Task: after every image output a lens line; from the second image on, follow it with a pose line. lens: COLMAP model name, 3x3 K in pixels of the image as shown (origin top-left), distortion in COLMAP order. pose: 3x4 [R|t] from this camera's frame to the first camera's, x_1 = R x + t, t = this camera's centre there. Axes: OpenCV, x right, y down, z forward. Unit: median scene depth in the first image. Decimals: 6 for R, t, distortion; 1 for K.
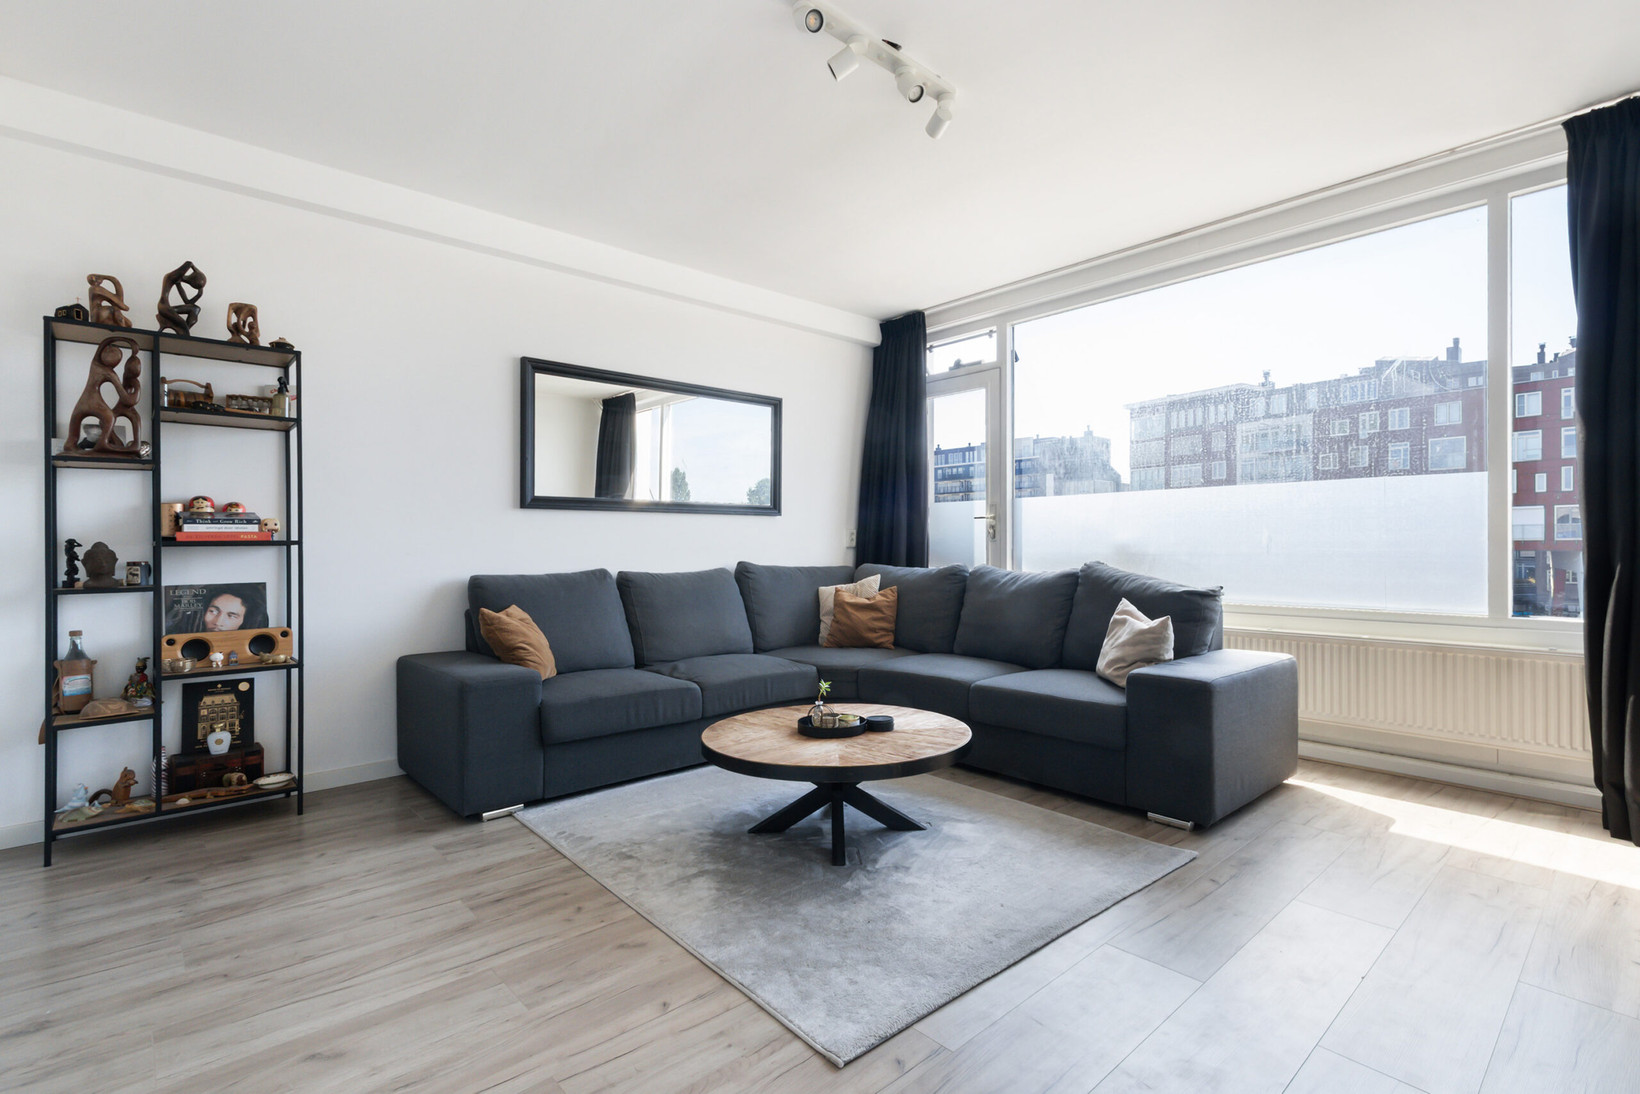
lens RADIAL K [[760.1, 0, 809.8], [0, 760.1, 538.3], [0, 0, 1]] dist [-0.002652, -0.000311]
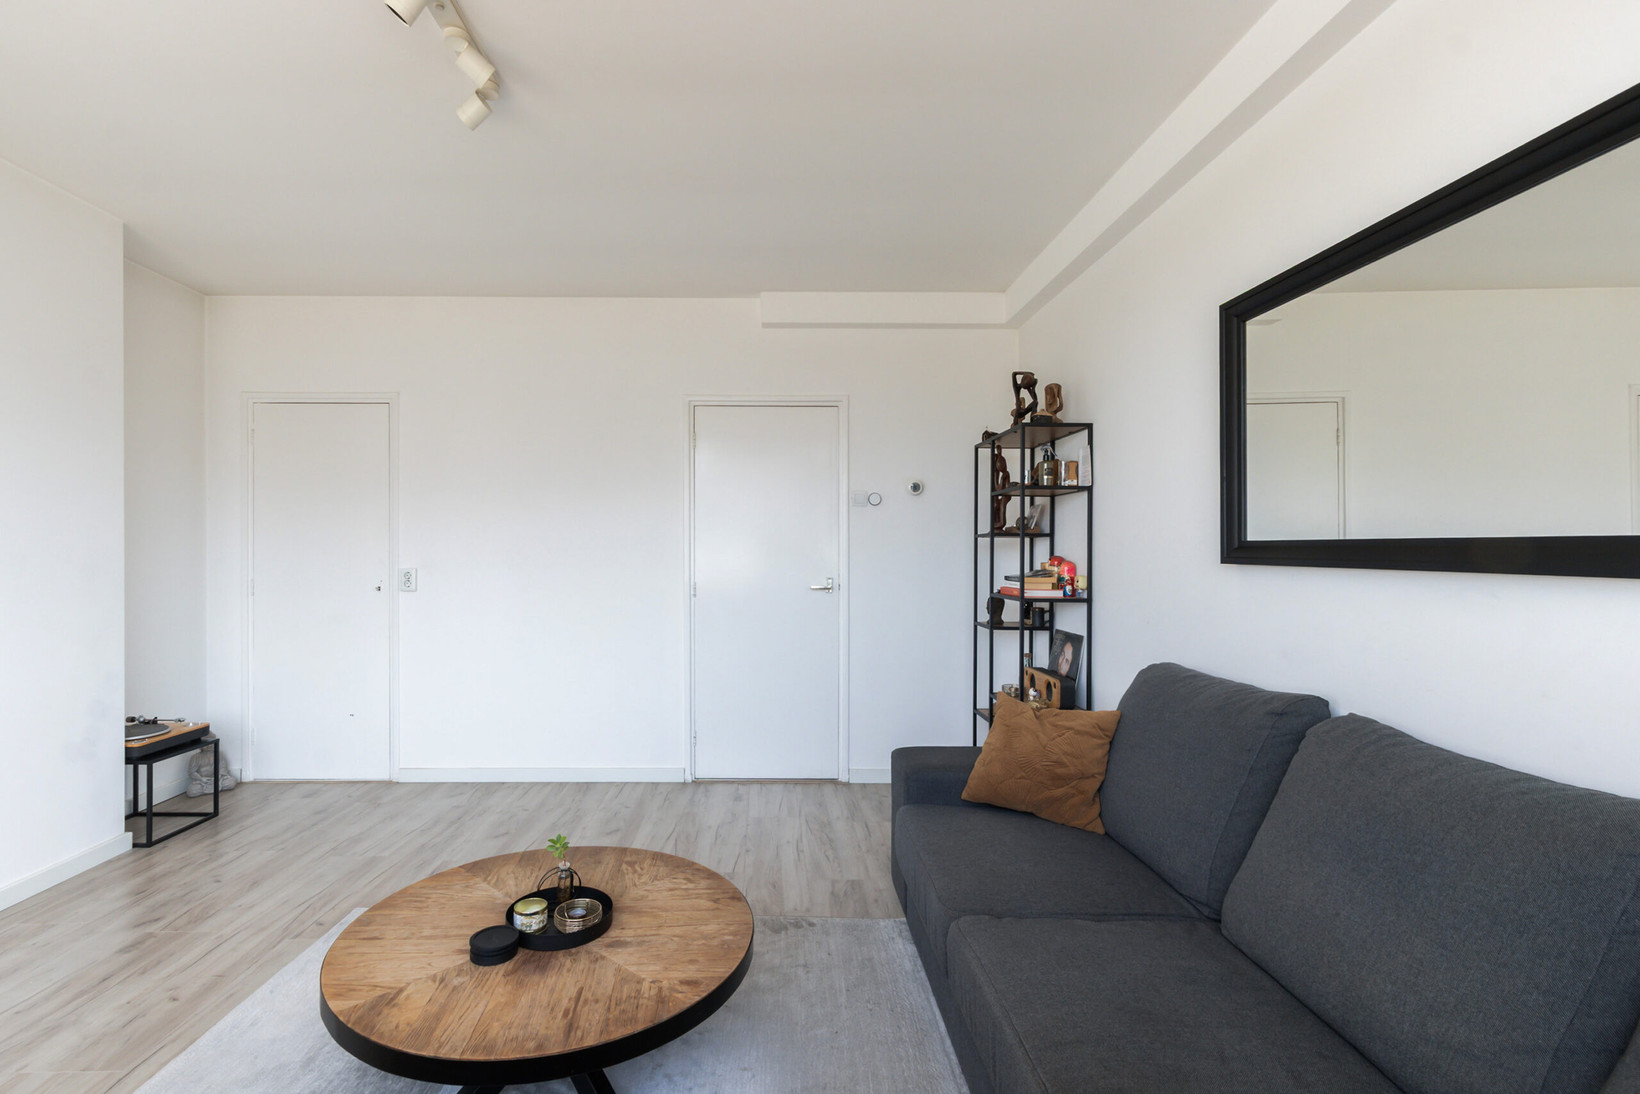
lens RADIAL K [[743.3, 0, 792.4], [0, 743.3, 563.9], [0, 0, 1]] dist [0.012623, -0.005852]
pose [[-0.633381, 0.015920, -0.773676, 0.295012], [0.006754, 0.999864, 0.015045, -0.053117], [0.773811, 0.004304, -0.633402, 1.176842]]
